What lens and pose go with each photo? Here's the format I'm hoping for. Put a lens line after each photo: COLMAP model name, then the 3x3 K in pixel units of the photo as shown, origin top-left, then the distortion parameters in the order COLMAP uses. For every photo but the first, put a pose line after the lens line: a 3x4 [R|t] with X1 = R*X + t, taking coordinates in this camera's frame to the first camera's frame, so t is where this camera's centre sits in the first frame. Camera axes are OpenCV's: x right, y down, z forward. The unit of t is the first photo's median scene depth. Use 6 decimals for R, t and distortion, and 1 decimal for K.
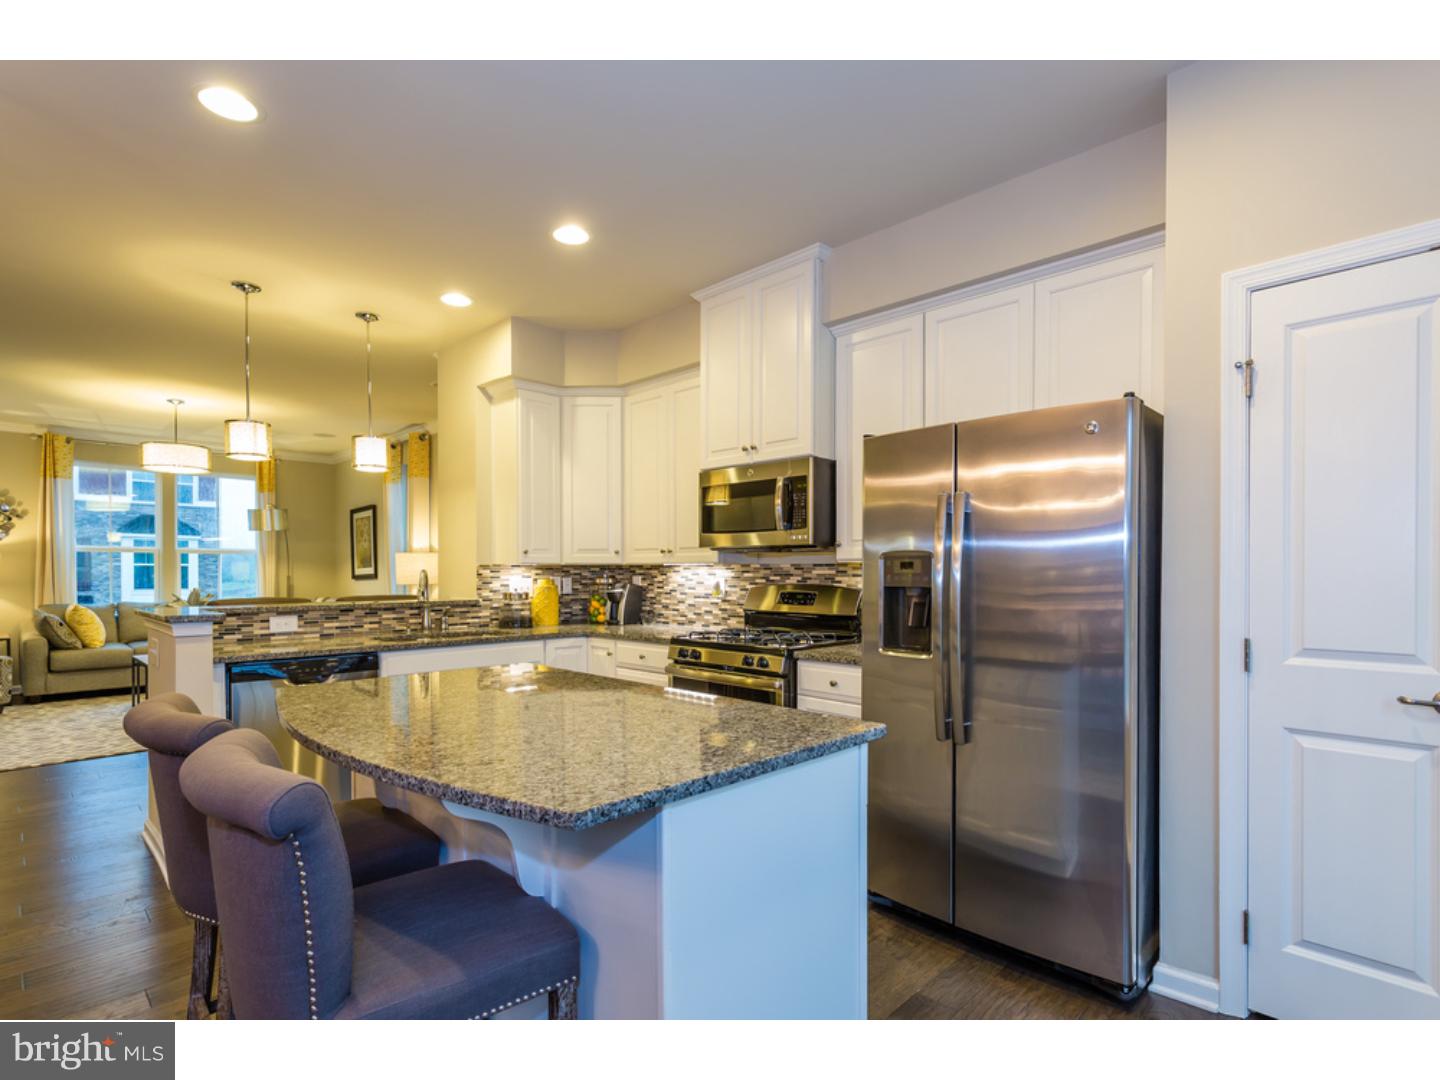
lens RADIAL K [[701.9, 0, 732.2], [0, 701.9, 577.0], [0, 0, 1]] dist [-0.001229, -0.000021]
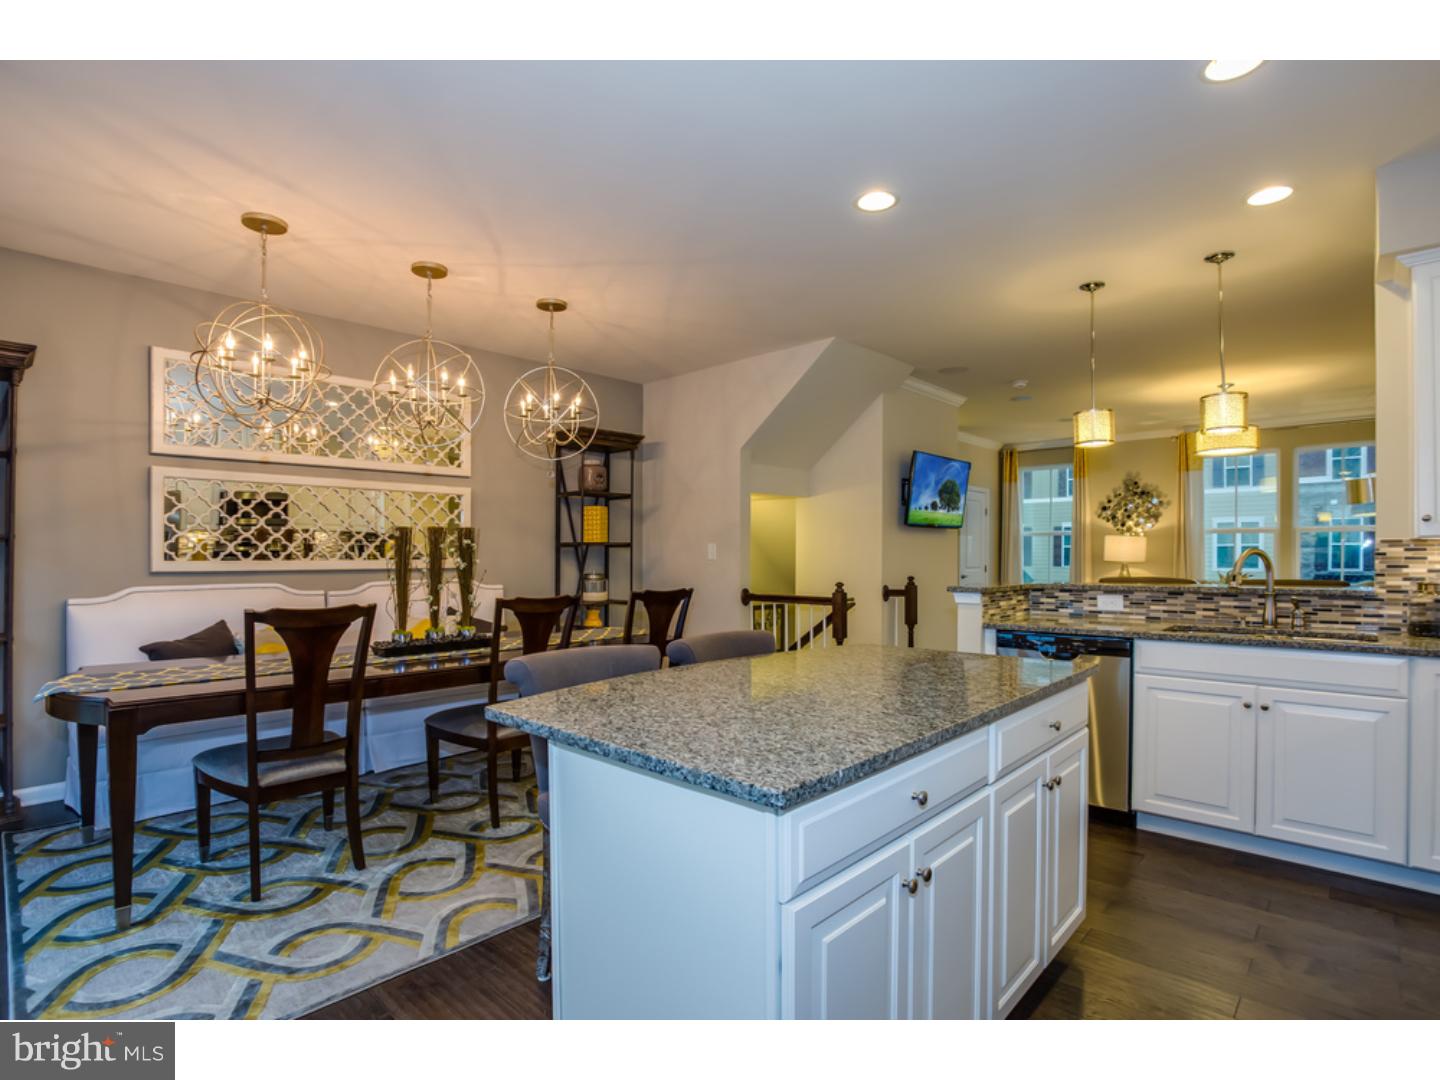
lens RADIAL K [[715.5, 0, 722.6], [0, 715.5, 550.2], [0, 0, 1]] dist [-0.021143, -0.000142]
pose [[0.026573, -0.006177, -0.999628, 0.364435], [-0.003203, 0.999975, -0.006264, -0.000861], [0.999642, 0.003368, 0.026553, 0.395101]]
